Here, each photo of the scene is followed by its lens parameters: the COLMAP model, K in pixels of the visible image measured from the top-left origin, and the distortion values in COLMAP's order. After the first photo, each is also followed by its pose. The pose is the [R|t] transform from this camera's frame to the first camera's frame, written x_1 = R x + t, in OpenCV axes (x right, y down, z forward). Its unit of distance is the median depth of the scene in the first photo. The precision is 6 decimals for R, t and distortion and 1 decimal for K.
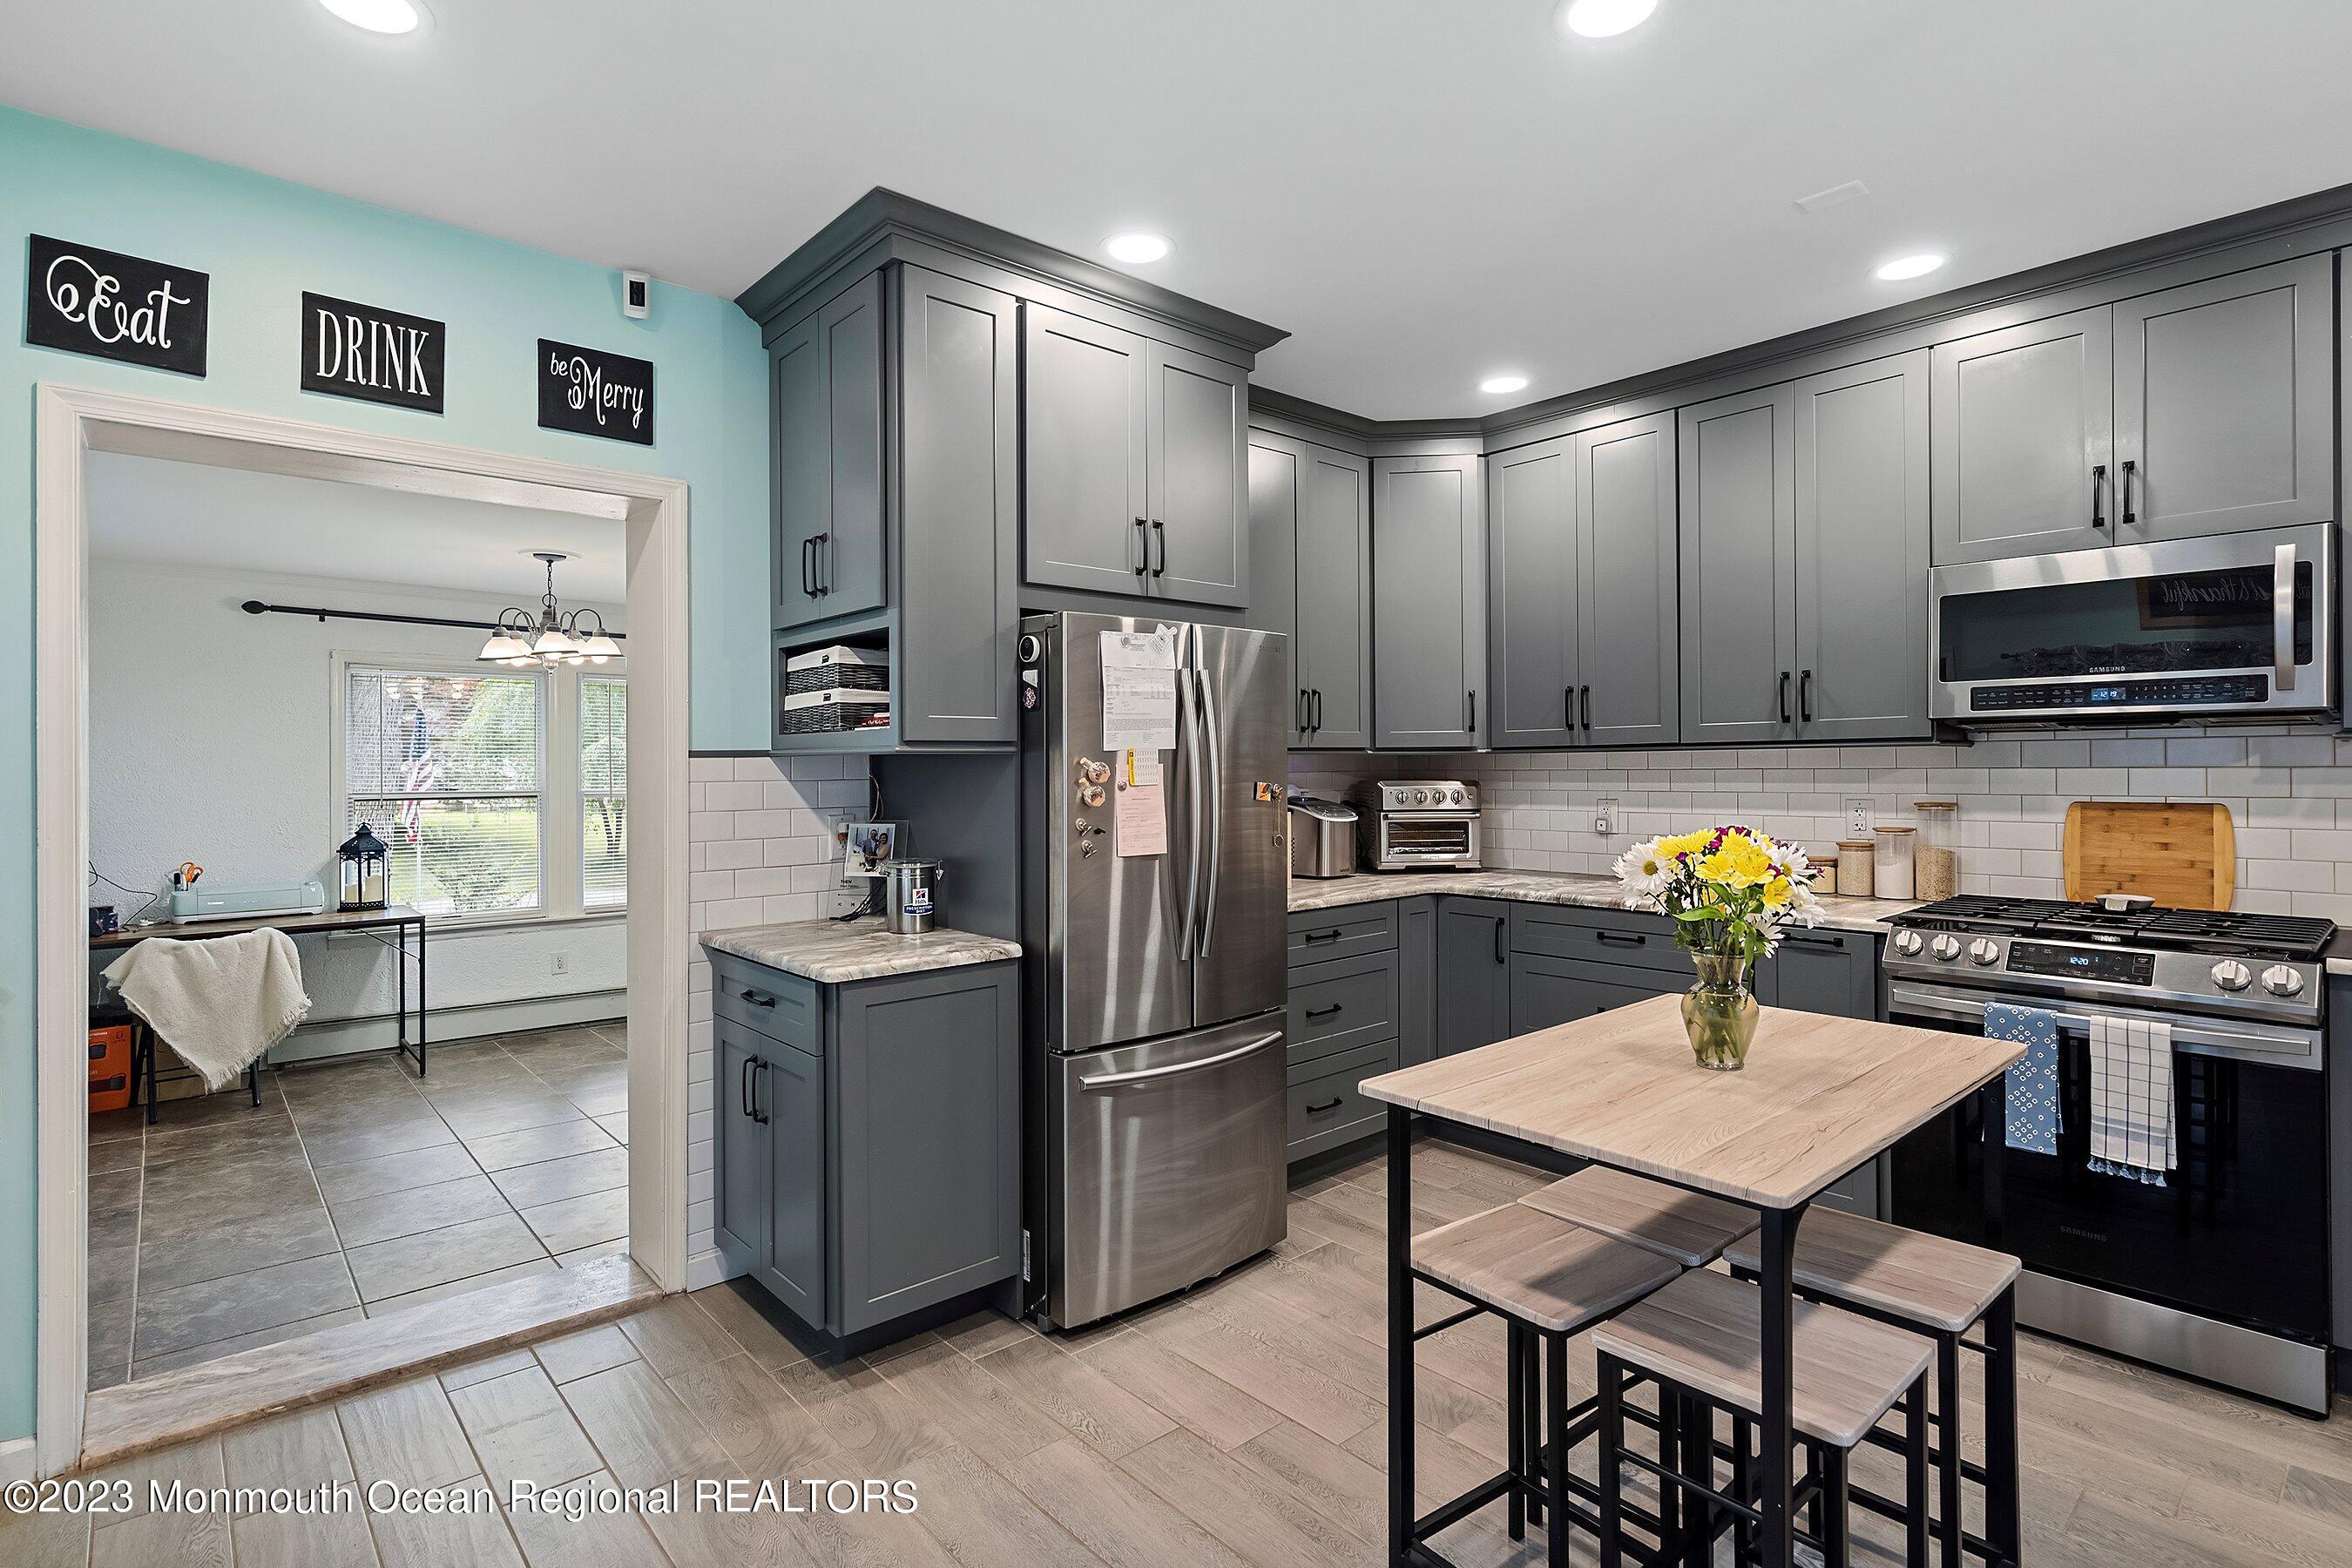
lens RADIAL K [[1147.3, 0, 1166.8], [0, 1147.3, 794.9], [0, 0, 1]] dist [0.000886, -0.000121]
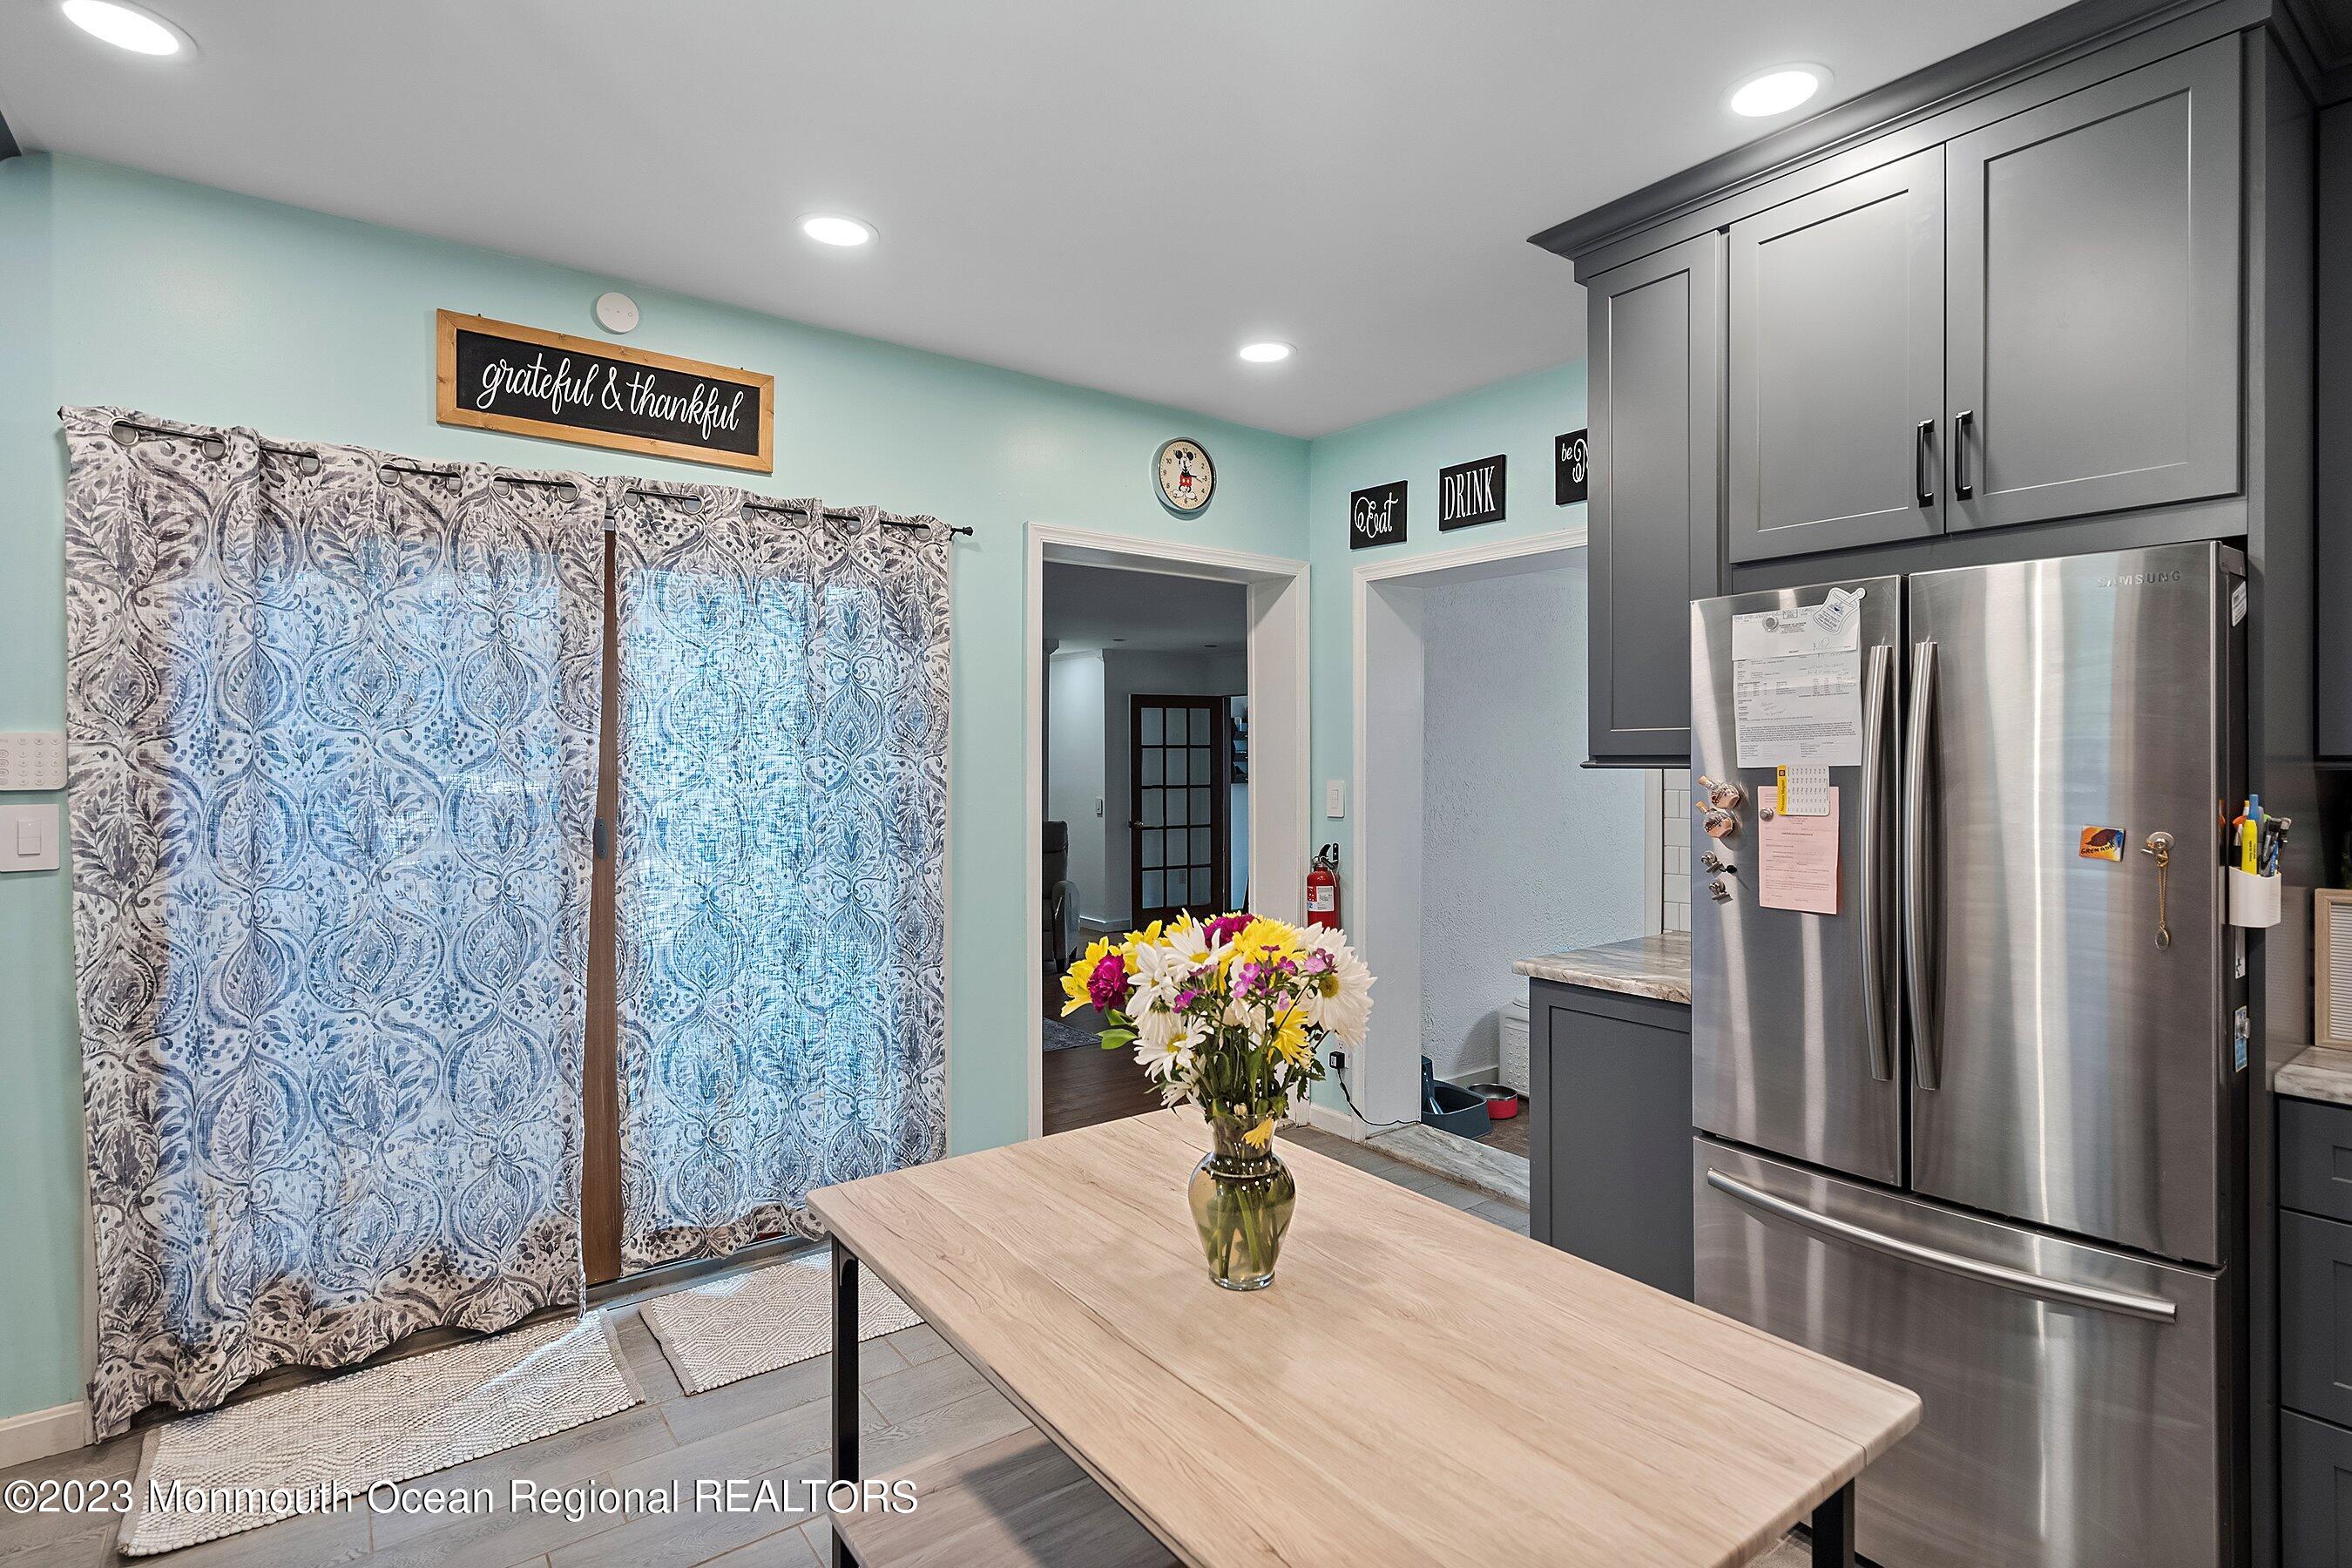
lens RADIAL K [[1147.3, 0, 1166.8], [0, 1147.3, 794.9], [0, 0, 1]] dist [0.000886, -0.000121]
pose [[-0.081405, 0.039115, -0.995913, 0.802326], [-0.022787, 0.998895, 0.041095, -0.046122], [0.996421, 0.026040, -0.080424, 0.713997]]
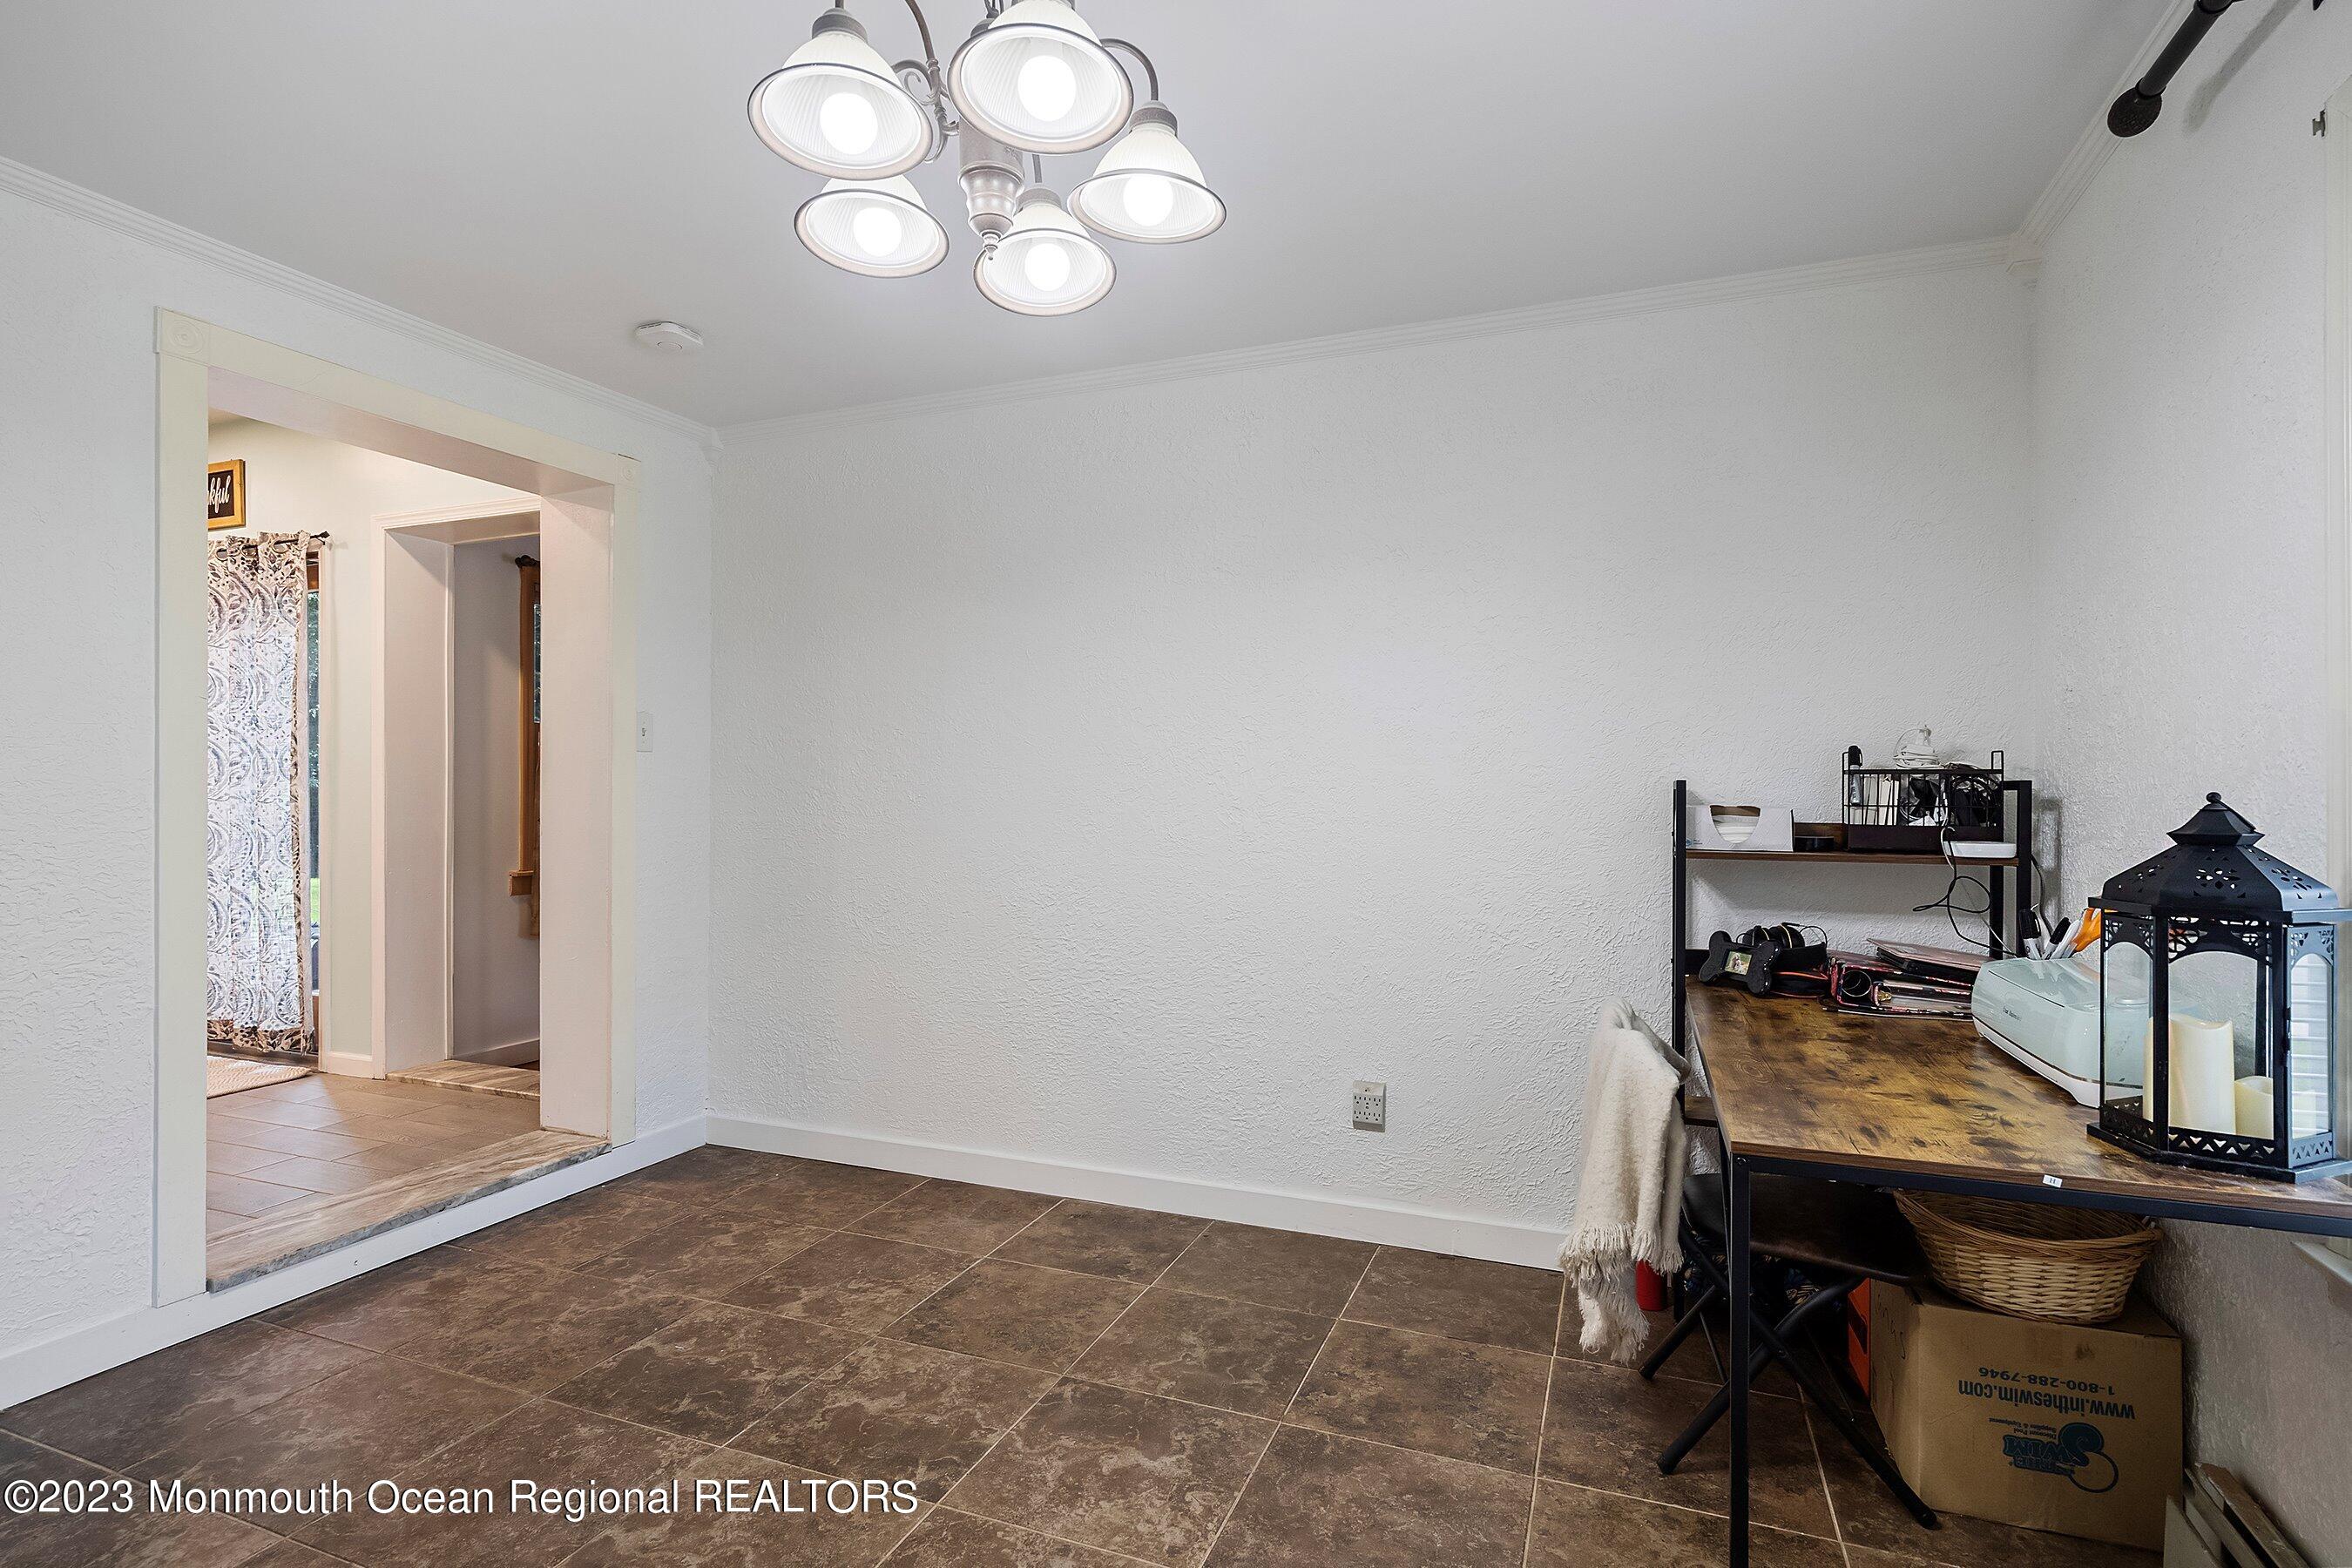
lens RADIAL K [[1147.3, 0, 1166.8], [0, 1147.3, 794.9], [0, 0, 1]] dist [0.000886, -0.000121]
pose [[-0.897577, 0.029065, -0.439899, -0.916170], [0.013834, 0.999190, 0.037792, 0.028188], [0.440641, 0.027836, -0.897252, 2.552084]]
